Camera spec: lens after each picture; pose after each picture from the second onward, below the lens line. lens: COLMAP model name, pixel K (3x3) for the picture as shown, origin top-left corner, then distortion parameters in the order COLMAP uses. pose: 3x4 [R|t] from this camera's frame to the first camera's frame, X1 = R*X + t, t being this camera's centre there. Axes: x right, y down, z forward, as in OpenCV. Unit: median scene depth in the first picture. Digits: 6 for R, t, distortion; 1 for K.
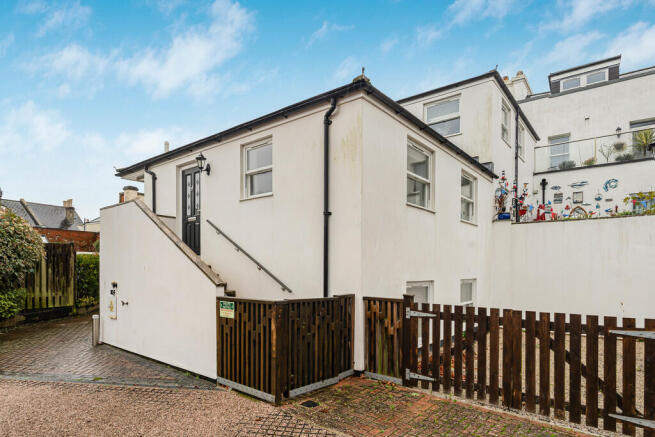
lens RADIAL K [[373.9, 0, 324.3], [0, 373.9, 272.2], [0, 0, 1]] dist [-0.000542, 0.001871]
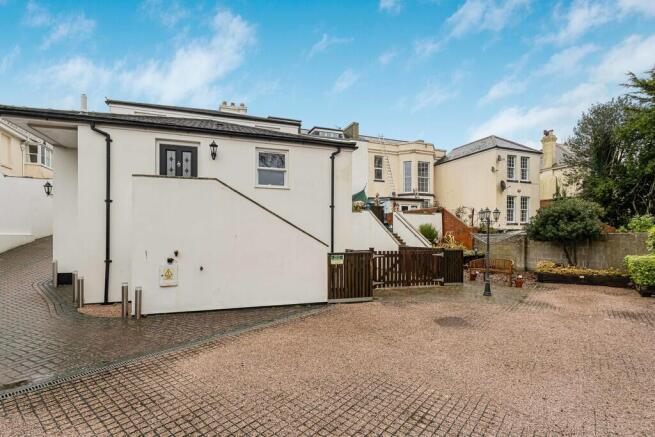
lens RADIAL K [[312.7, 0, 326.7], [0, 312.7, 236.1], [0, 0, 1]] dist [-0.001723, -0.000317]
pose [[0.526668, -0.006626, 0.850045, -1.413104], [0.012257, 0.999925, 0.000201, -0.011745], [-0.849983, 0.010313, 0.526709, 0.231677]]
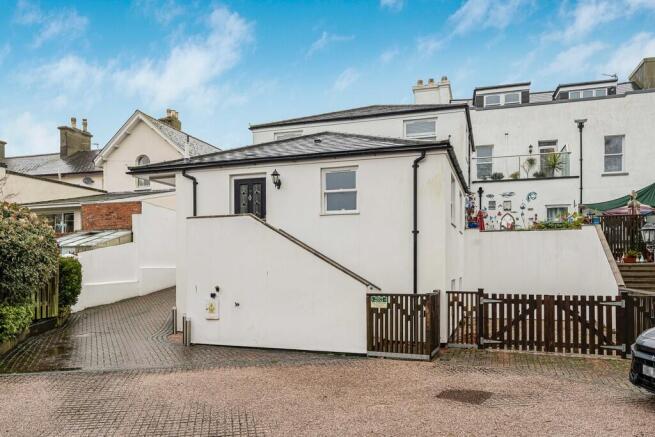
lens RADIAL K [[489.1, 0, 329.8], [0, 489.1, 266.6], [0, 0, 1]] dist [0.007353, 0.000804]
pose [[0.937448, -0.009948, 0.347982, -0.980052], [0.012587, 0.999907, -0.005324, -0.024995], [-0.347896, 0.009371, 0.937486, -0.613124]]
